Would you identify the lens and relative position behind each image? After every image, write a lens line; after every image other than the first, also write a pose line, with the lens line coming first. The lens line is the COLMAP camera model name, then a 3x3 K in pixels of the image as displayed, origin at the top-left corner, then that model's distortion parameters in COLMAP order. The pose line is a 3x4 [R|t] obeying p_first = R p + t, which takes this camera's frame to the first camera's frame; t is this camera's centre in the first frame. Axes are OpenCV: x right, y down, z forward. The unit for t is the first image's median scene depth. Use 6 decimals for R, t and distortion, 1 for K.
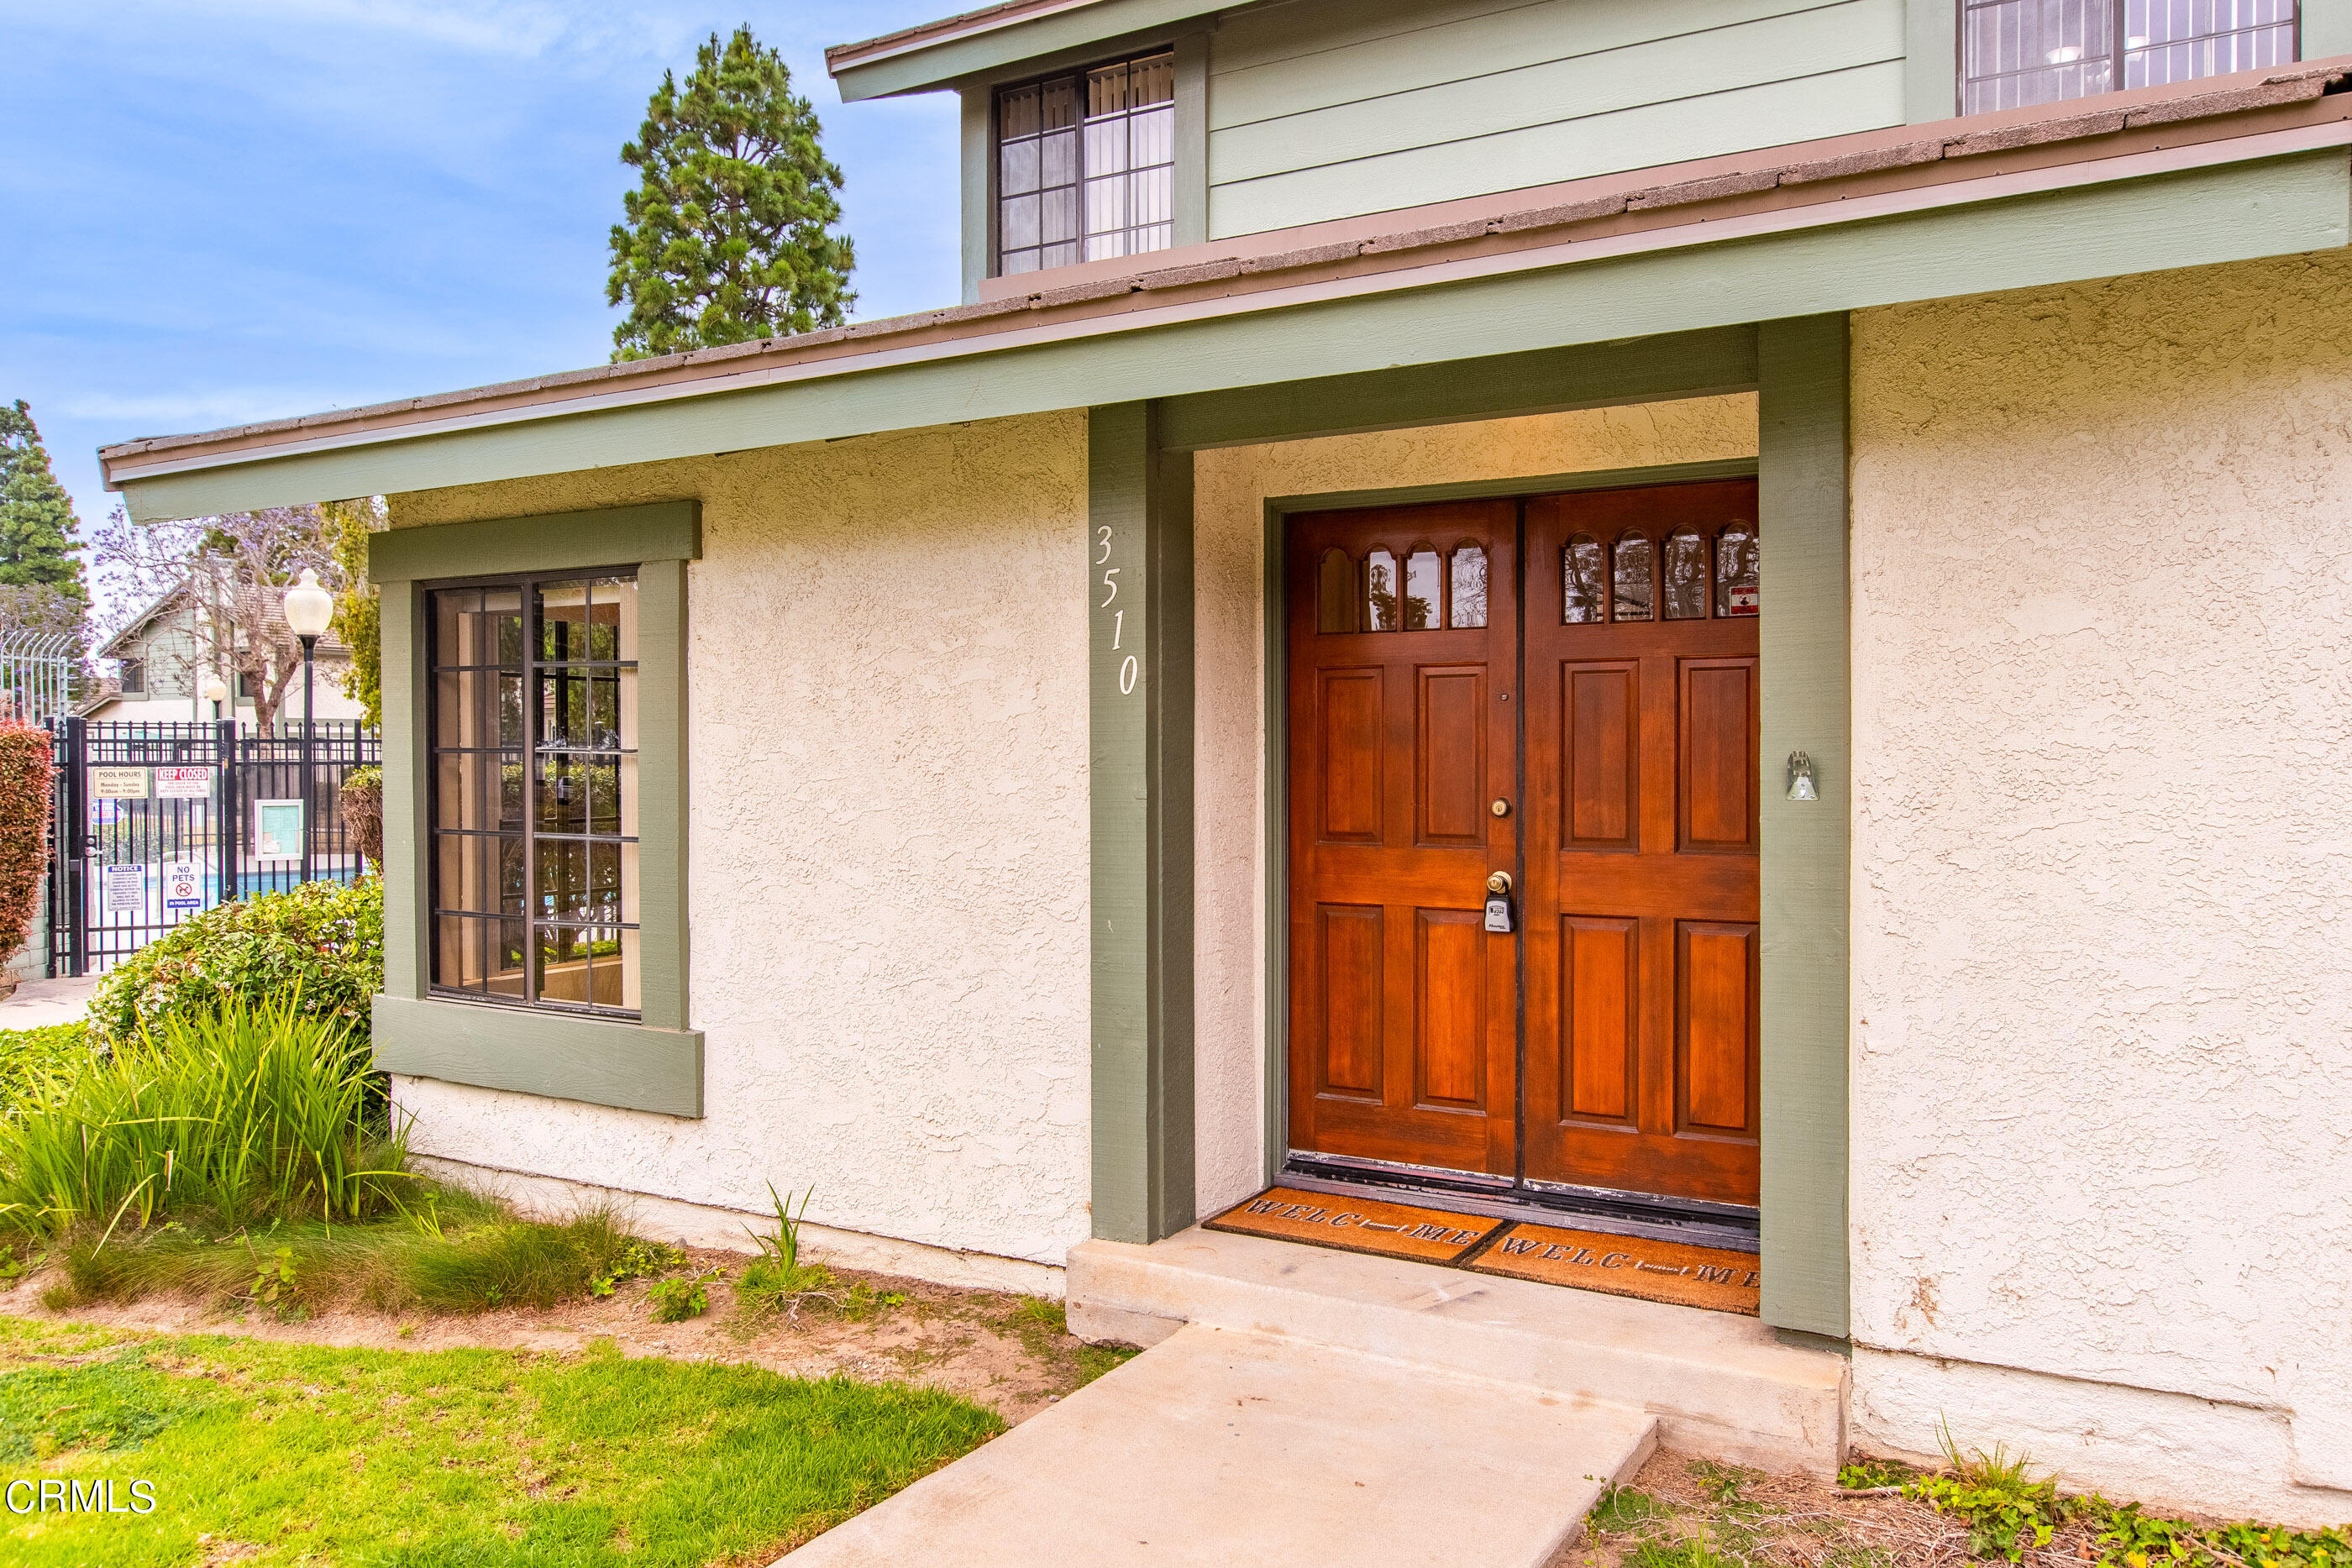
lens RADIAL K [[1749.6, 0, 1184.7], [0, 1749.6, 770.0], [0, 0, 1]] dist [-0.008392, 0.002400]
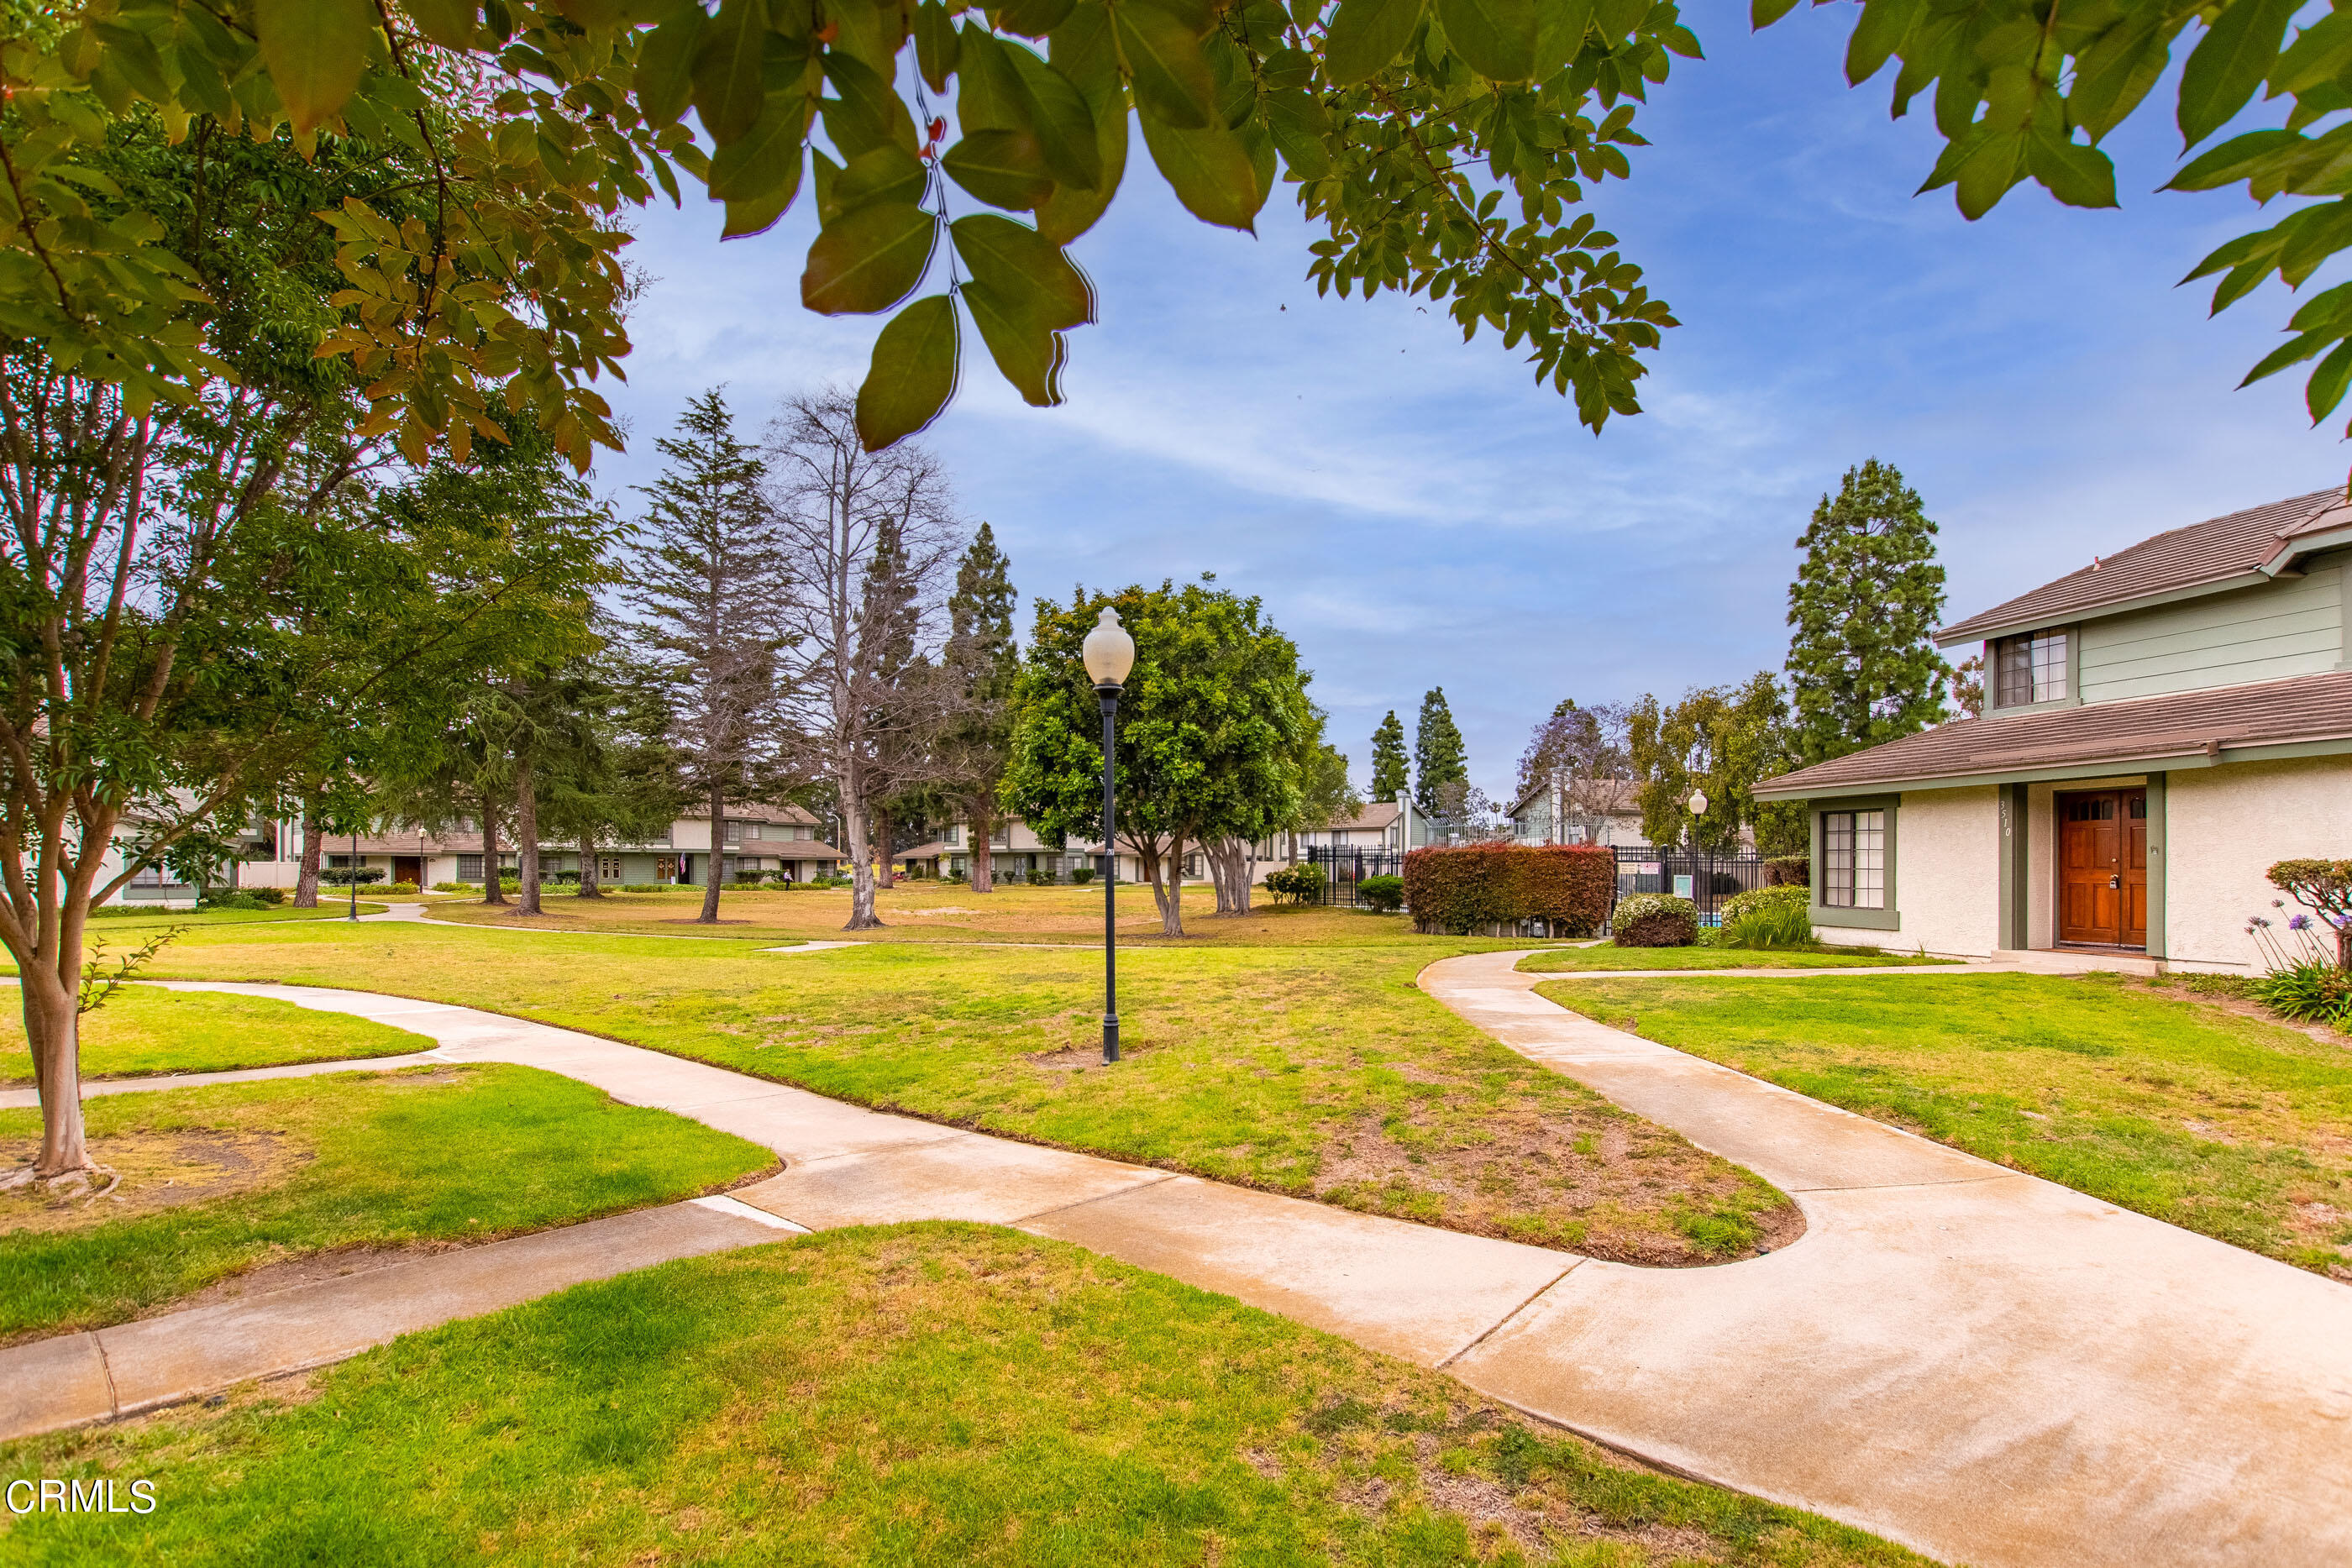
lens RADIAL K [[1125.5, 0, 1141.6], [0, 1125.5, 868.0], [0, 0, 1]] dist [-0.002753, -0.000608]
pose [[0.692674, 0.007960, -0.721207, 0.065016], [-0.015158, 0.999879, -0.003523, 0.010857], [0.721092, 0.013372, 0.692710, -0.341910]]
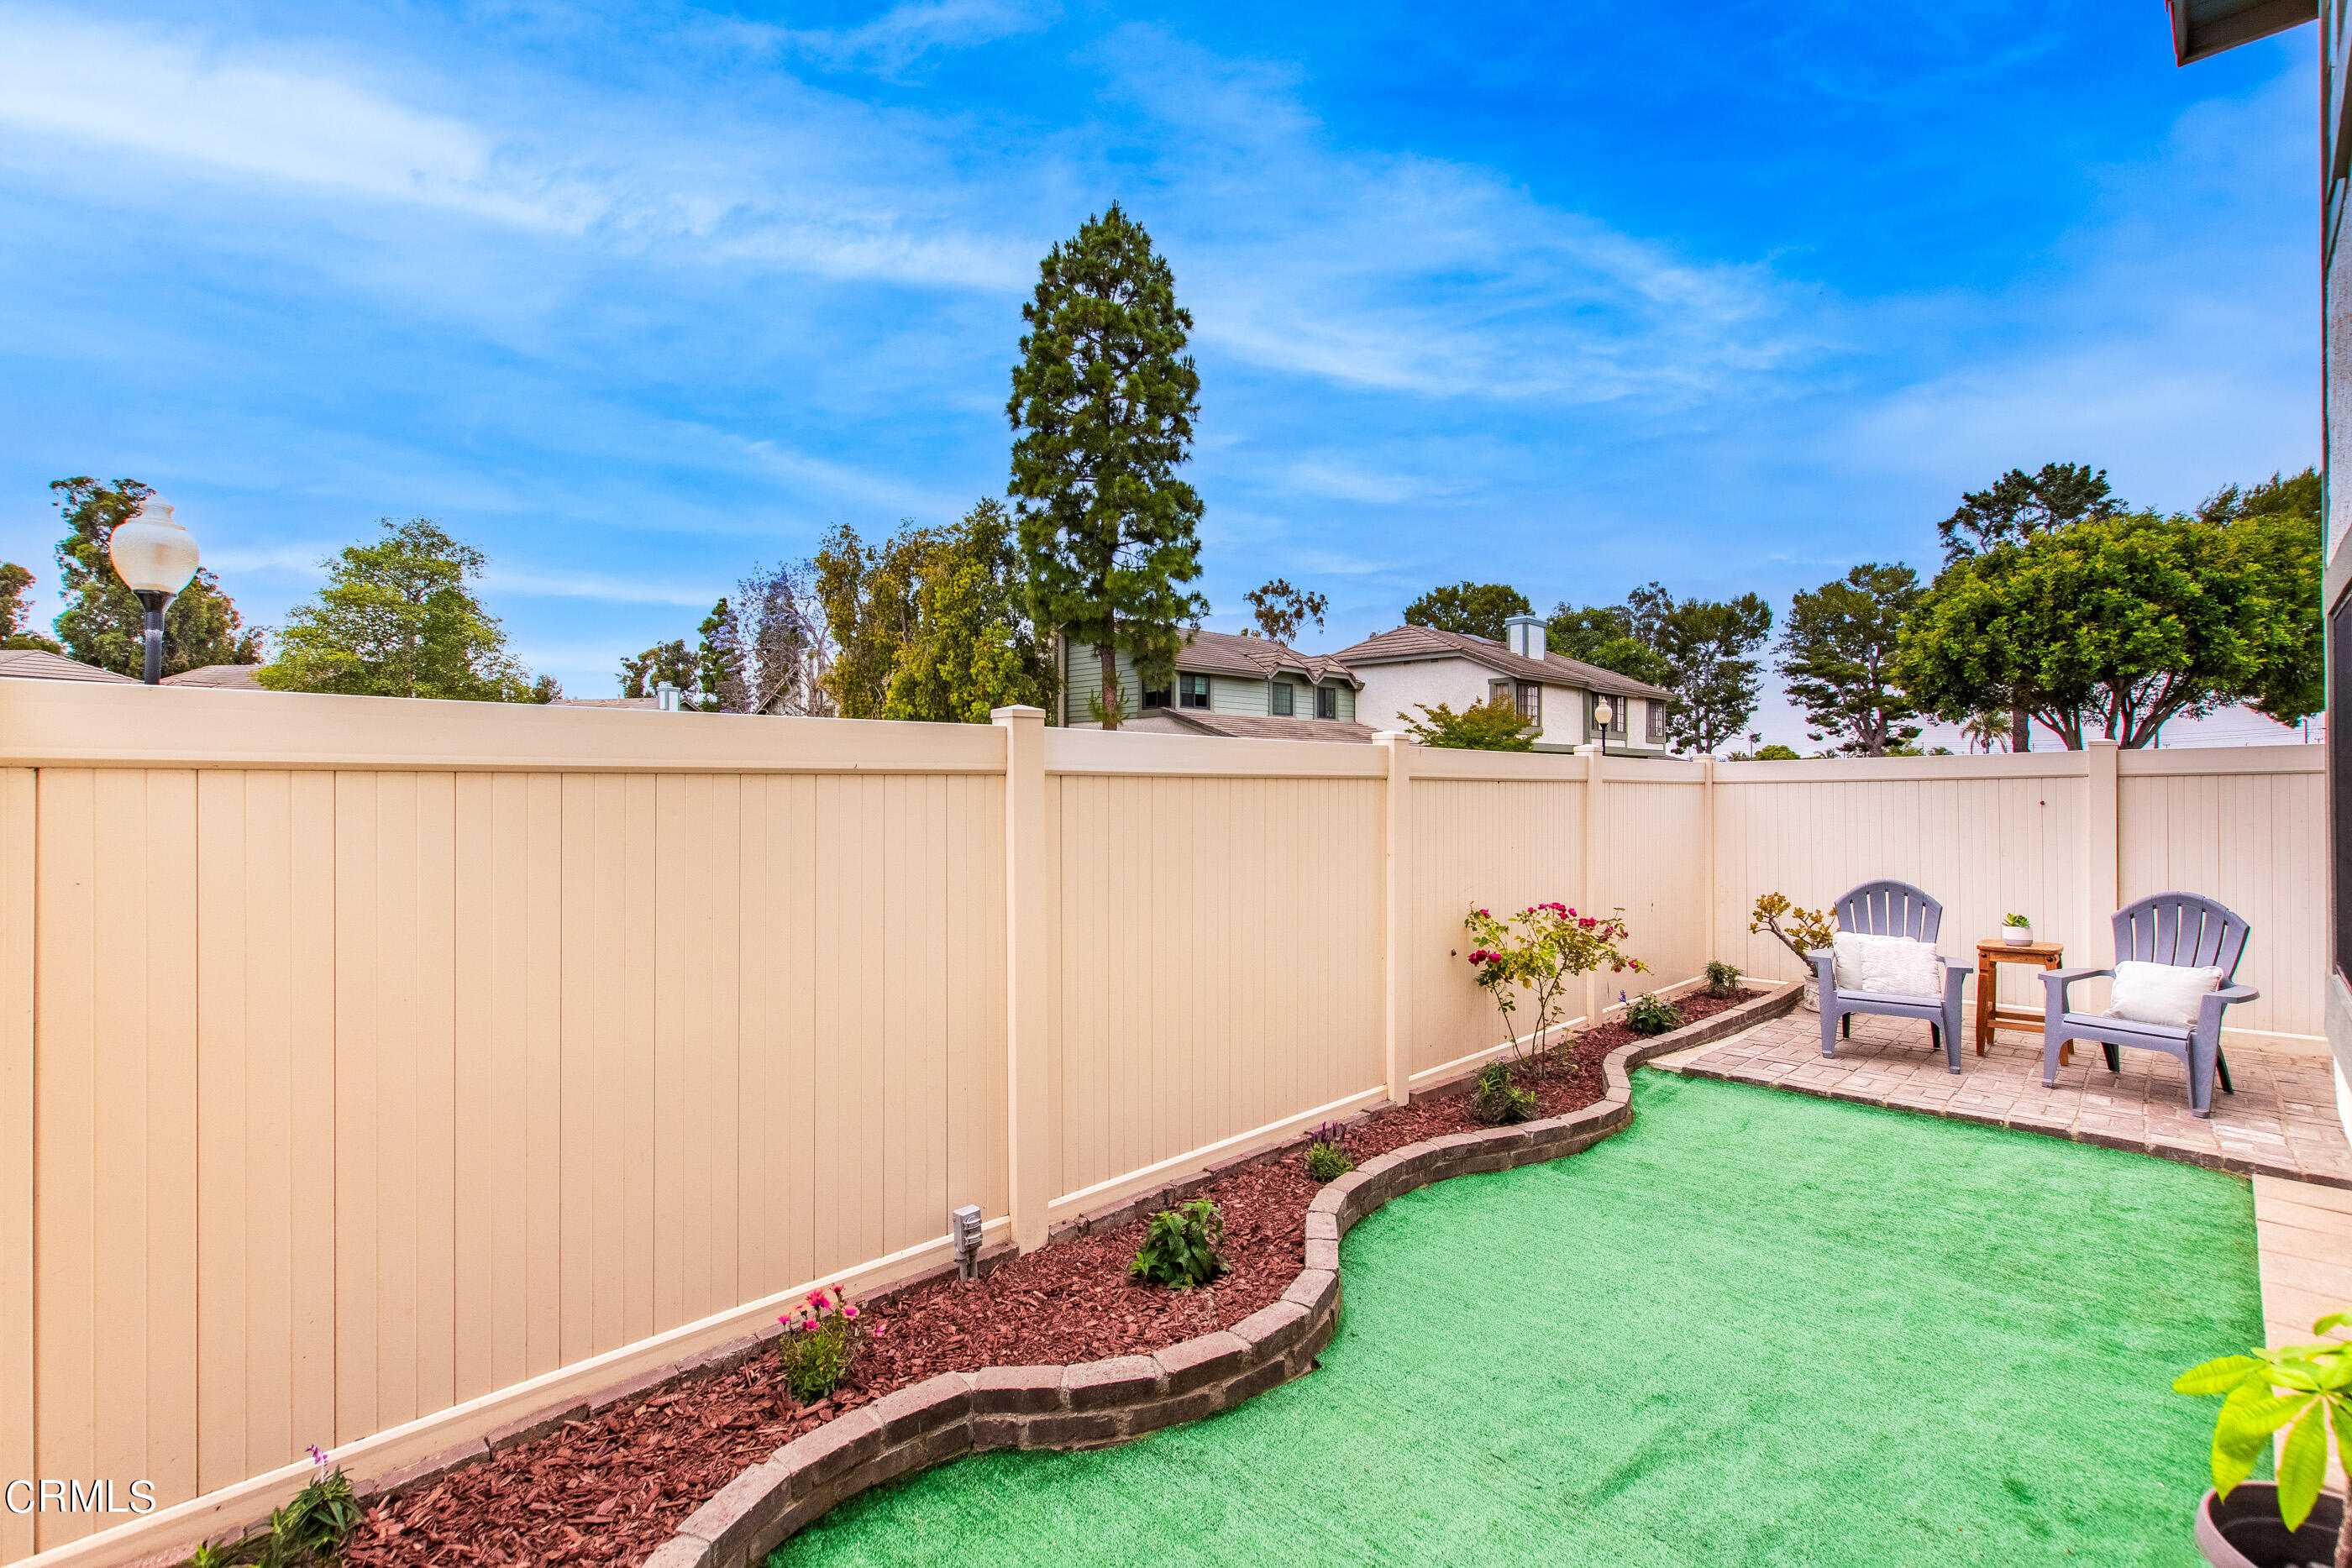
lens RADIAL K [[1026.8, 0, 1182.8], [0, 1026.8, 782.3], [0, 0, 1]] dist [0.006880, -0.003308]
pose [[0.963691, 0.004122, -0.266988, -0.002591], [-0.005818, 0.999968, -0.005564, -0.000763], [0.266956, 0.006916, 0.963684, 0.301936]]
